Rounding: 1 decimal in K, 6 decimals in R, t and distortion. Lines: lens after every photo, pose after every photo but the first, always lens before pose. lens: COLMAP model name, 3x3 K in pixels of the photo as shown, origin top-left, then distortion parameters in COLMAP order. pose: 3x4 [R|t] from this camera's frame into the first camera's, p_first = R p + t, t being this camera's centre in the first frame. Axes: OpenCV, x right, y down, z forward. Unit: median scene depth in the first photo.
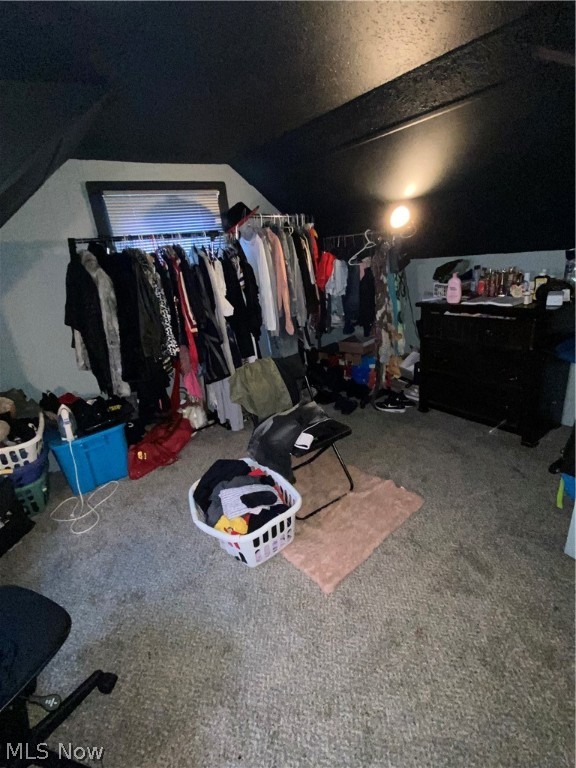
lens RADIAL K [[360.1, 0, 288.0], [0, 360.1, 384.0], [0, 0, 1]] dist [0.016209, -0.000662]
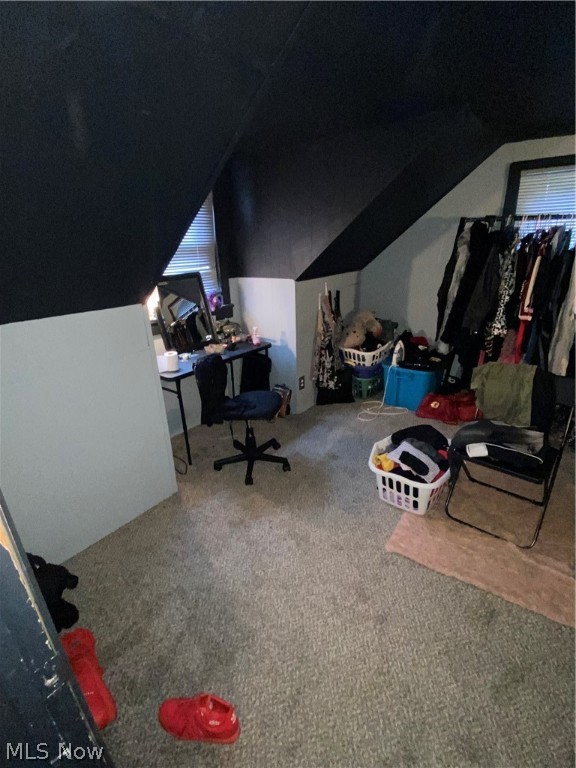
lens RADIAL K [[360.1, 0, 288.0], [0, 360.1, 384.0], [0, 0, 1]] dist [0.016209, -0.000662]
pose [[0.269946, 0.440171, -0.856375, 0.528339], [-0.331015, 0.877610, 0.346743, -0.134201], [0.904189, 0.189871, 0.382611, 0.099546]]
